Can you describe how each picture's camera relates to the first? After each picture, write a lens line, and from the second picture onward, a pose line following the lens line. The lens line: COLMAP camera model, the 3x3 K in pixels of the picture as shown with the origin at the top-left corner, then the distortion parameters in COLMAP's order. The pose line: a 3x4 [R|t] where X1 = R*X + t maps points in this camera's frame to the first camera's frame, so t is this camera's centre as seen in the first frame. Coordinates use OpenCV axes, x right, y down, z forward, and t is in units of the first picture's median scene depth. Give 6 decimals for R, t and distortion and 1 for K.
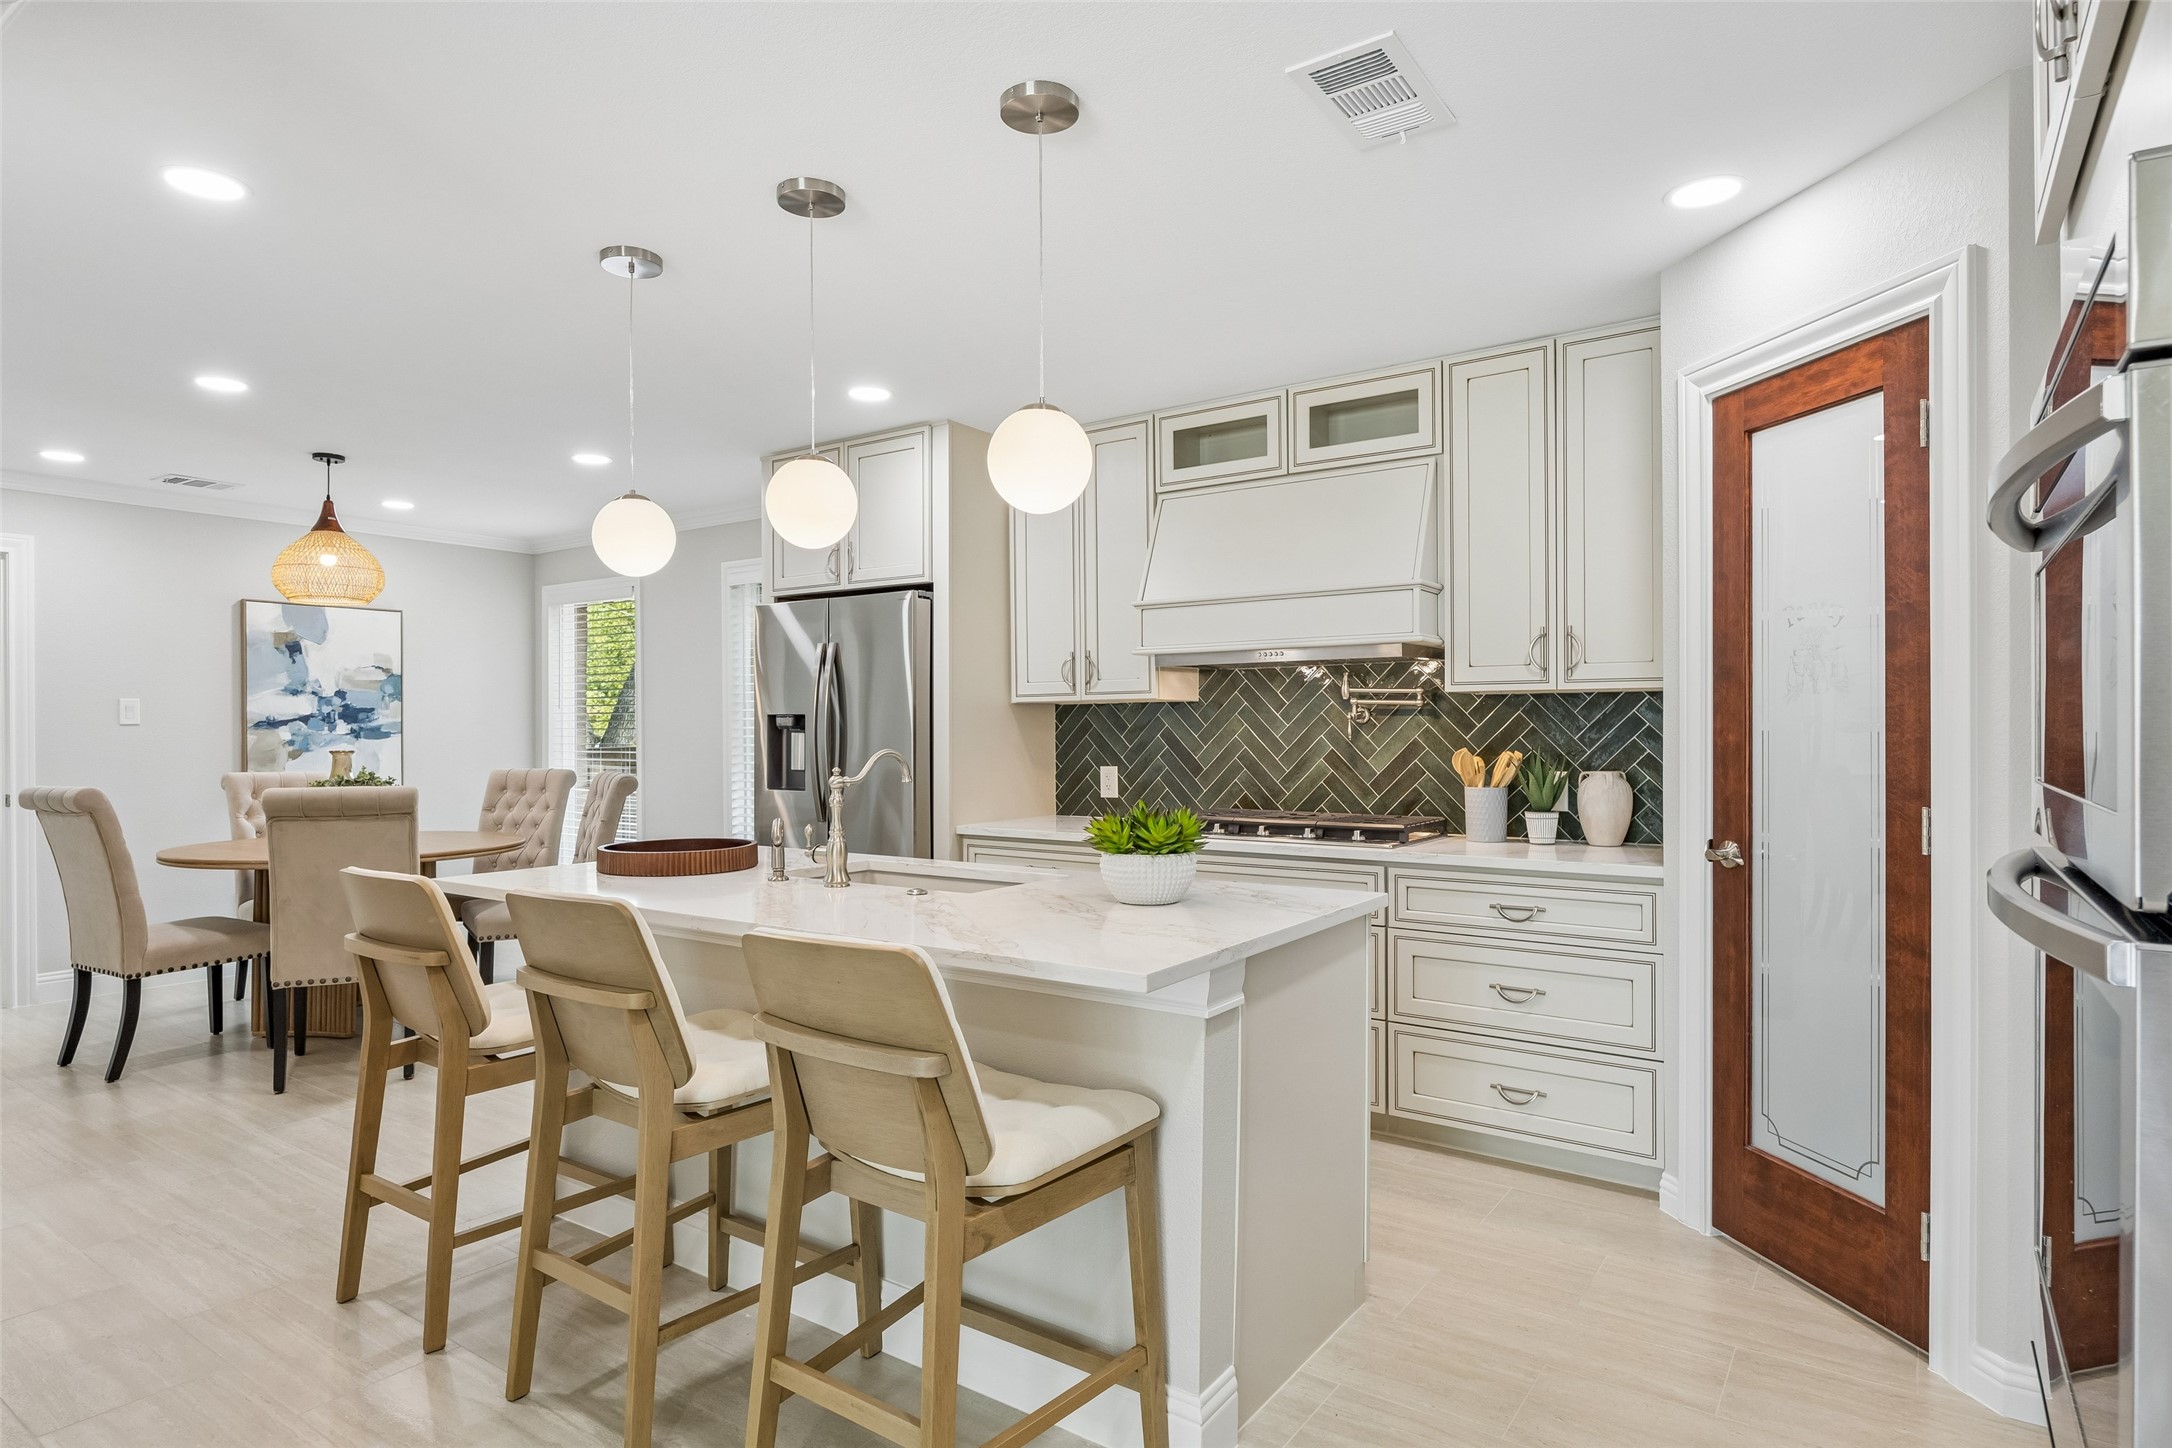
lens RADIAL K [[1166.0, 0, 1086.0], [0, 1166.0, 724.0], [0, 0, 1]] dist [0.000483, -0.000886]
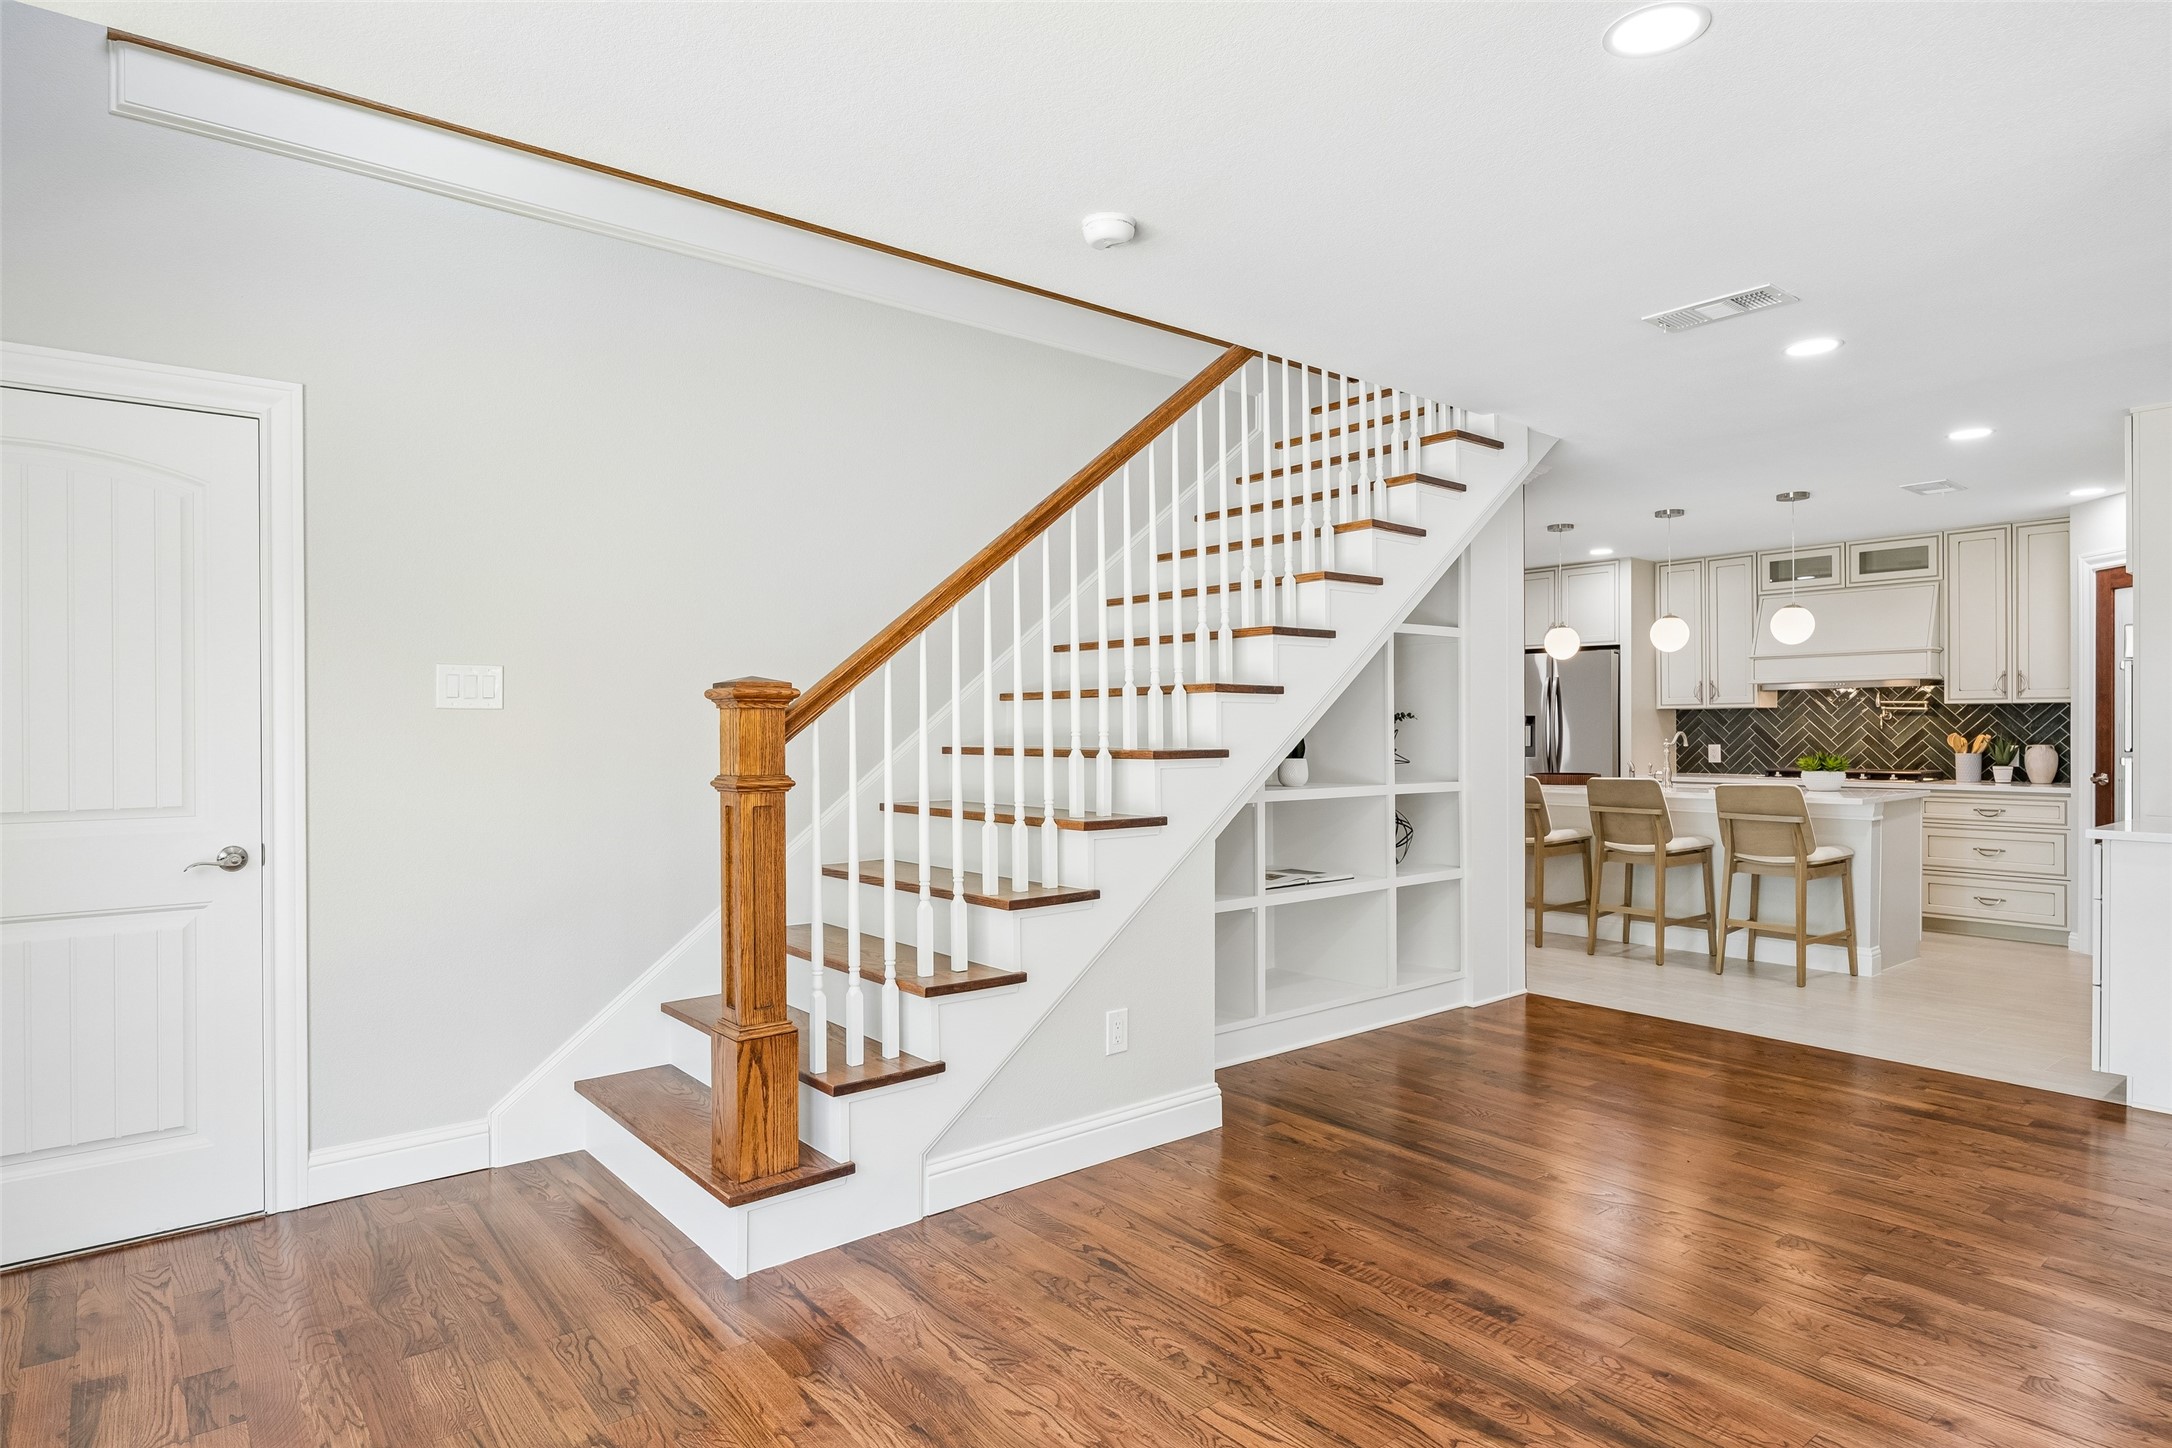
lens RADIAL K [[1191.2, 0, 1086.0], [0, 1191.2, 724.0], [0, 0, 1]] dist [-0.002288, -0.000841]
pose [[0.961475, -0.001134, -0.274891, -0.511801], [0.001807, 0.999996, 0.002195, -0.000910], [0.274888, -0.002608, 0.961473, -1.271288]]
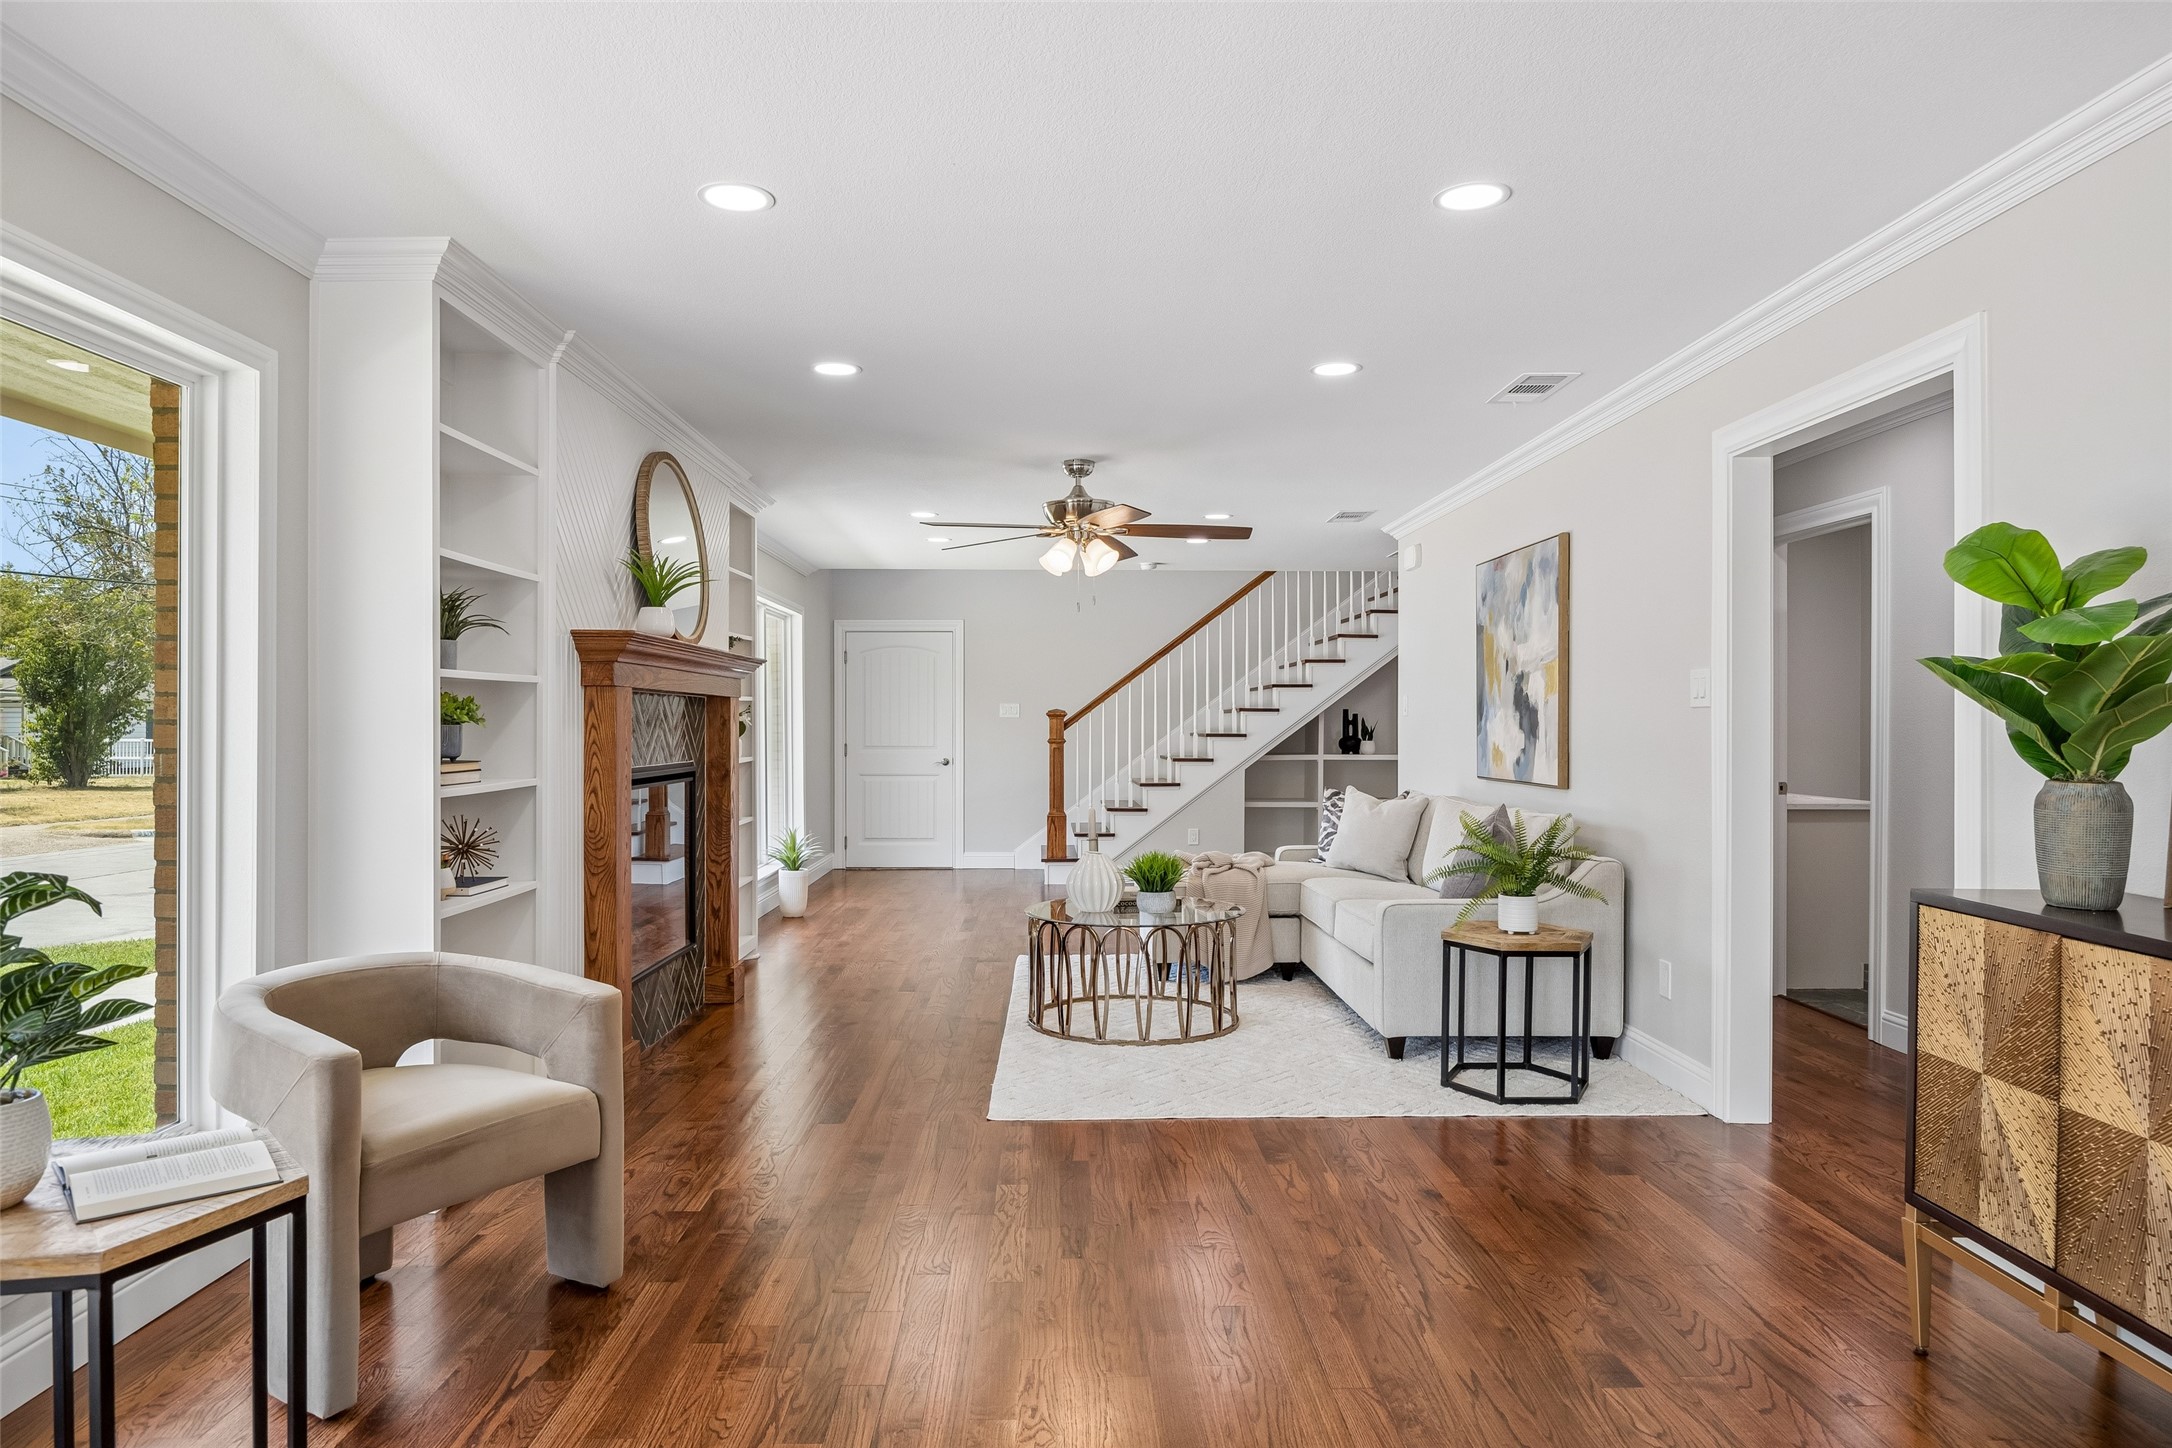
lens RADIAL K [[1377.7, 0, 1086.0], [0, 1377.7, 724.0], [0, 0, 1]] dist [0.018406, 0.000253]
pose [[0.588415, 0.005819, -0.808538, 1.452237], [0.000261, 0.999973, 0.007387, -0.020445], [0.808559, -0.004557, 0.588398, -2.255999]]
